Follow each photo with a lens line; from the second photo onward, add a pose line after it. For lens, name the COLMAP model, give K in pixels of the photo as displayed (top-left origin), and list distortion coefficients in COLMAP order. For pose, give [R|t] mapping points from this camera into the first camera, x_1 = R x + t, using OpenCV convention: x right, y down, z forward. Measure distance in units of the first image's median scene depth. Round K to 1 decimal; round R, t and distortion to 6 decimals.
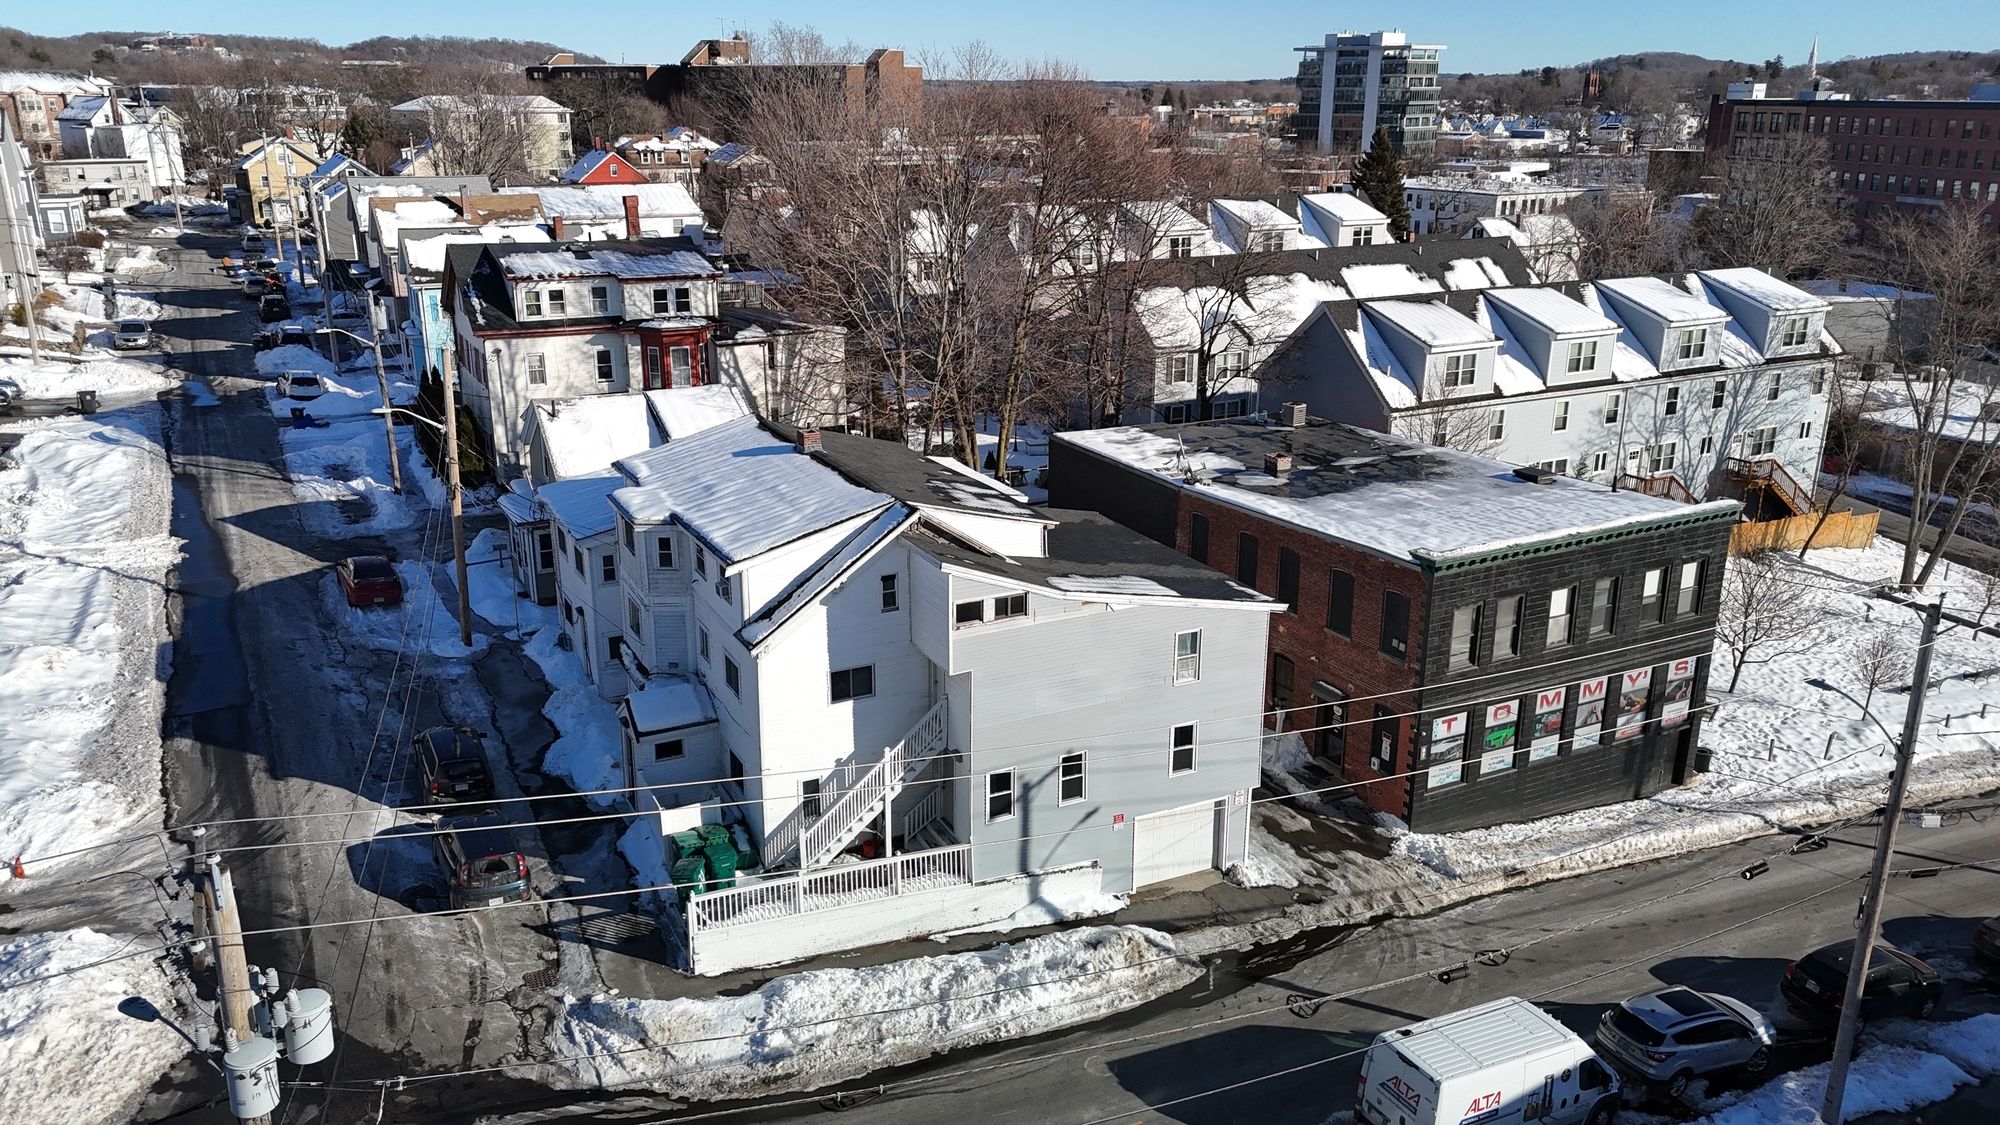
lens RADIAL K [[1466.8, 0, 1000.0], [0, 1466.8, 562.5], [0, 0, 1]] dist [0.071561, -0.061348]
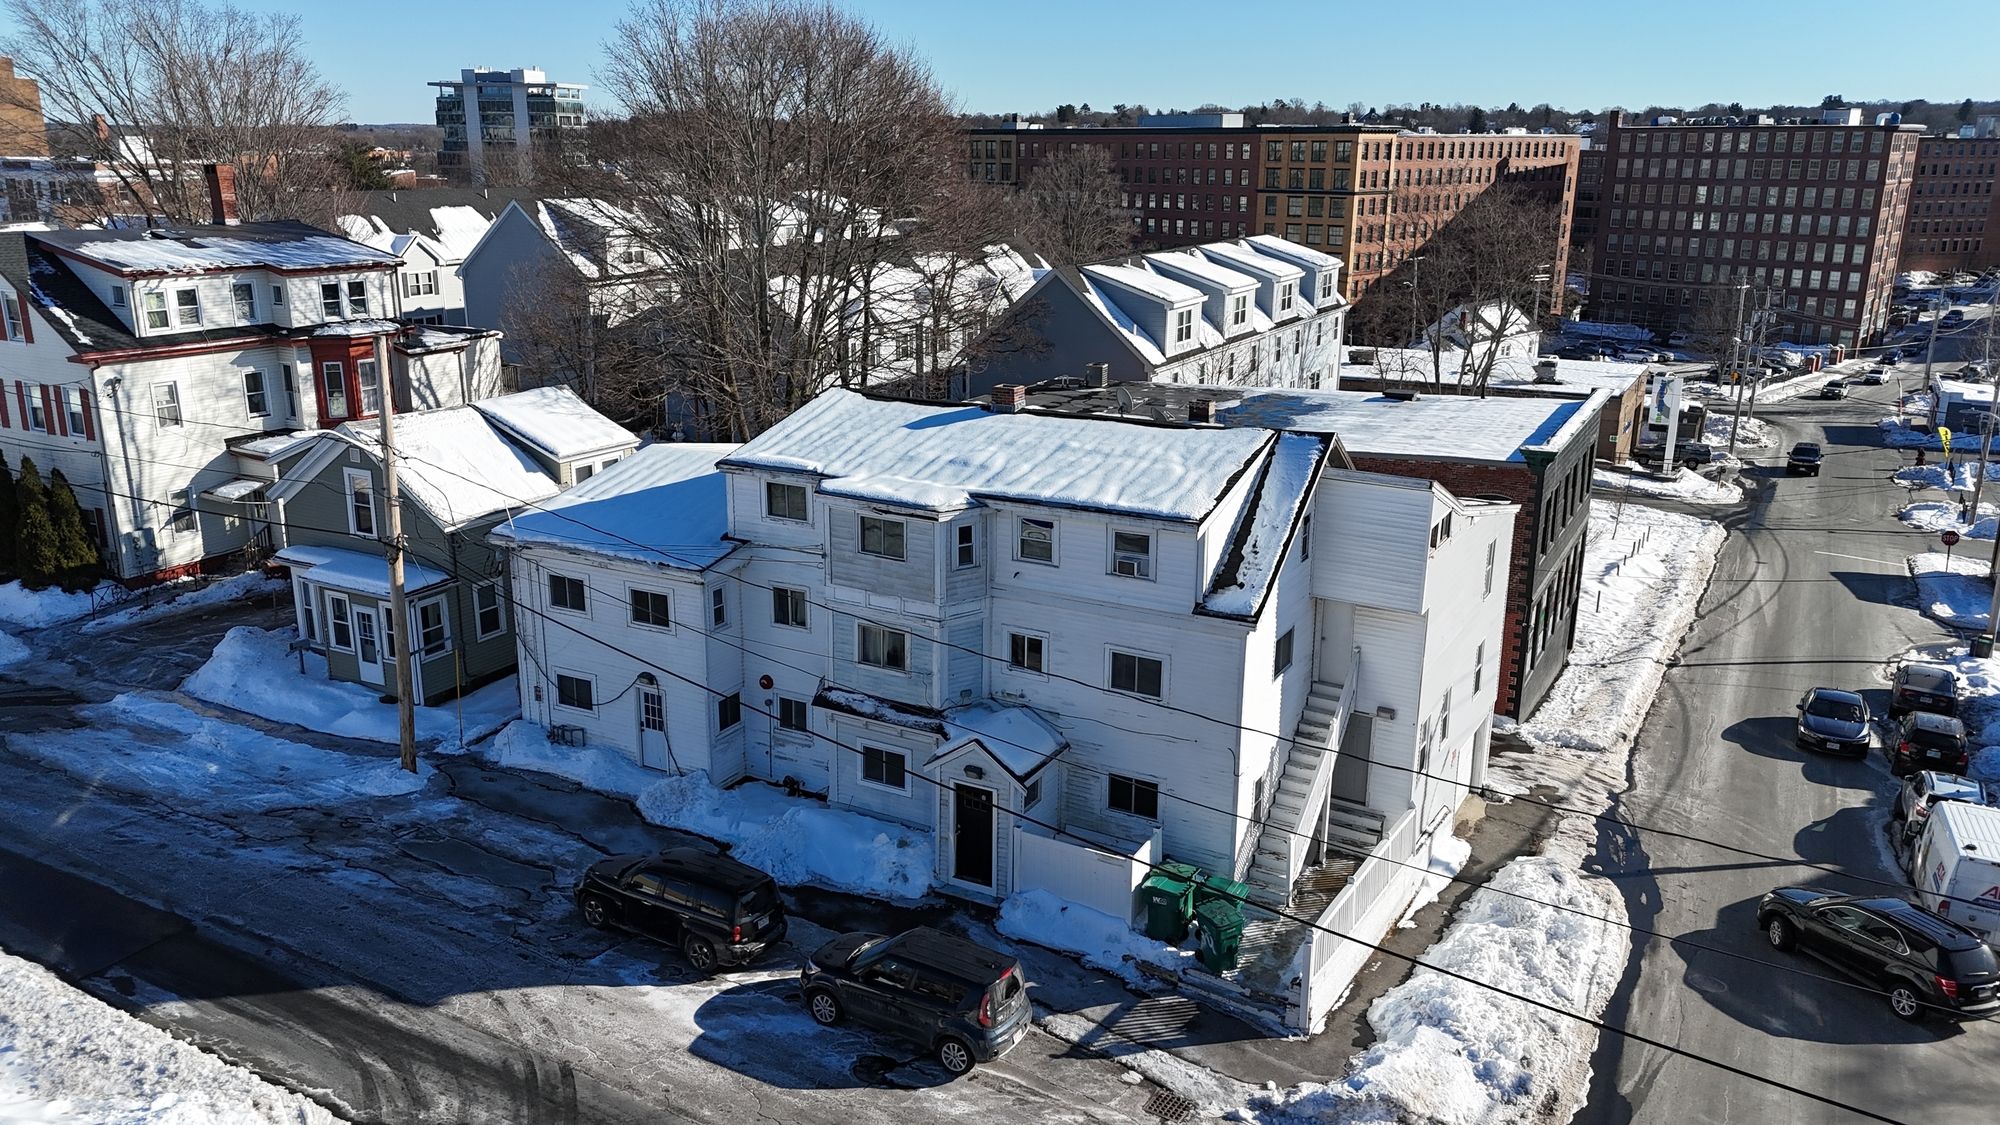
lens RADIAL K [[1466.8, 0, 1000.0], [0, 1466.8, 562.5], [0, 0, 1]] dist [0.071561, -0.061348]
pose [[0.831166, -0.150019, 0.535404, -0.557703], [0.167089, 0.985798, 0.016828, -0.007202], [-0.530325, 0.075473, 0.844429, 0.311549]]
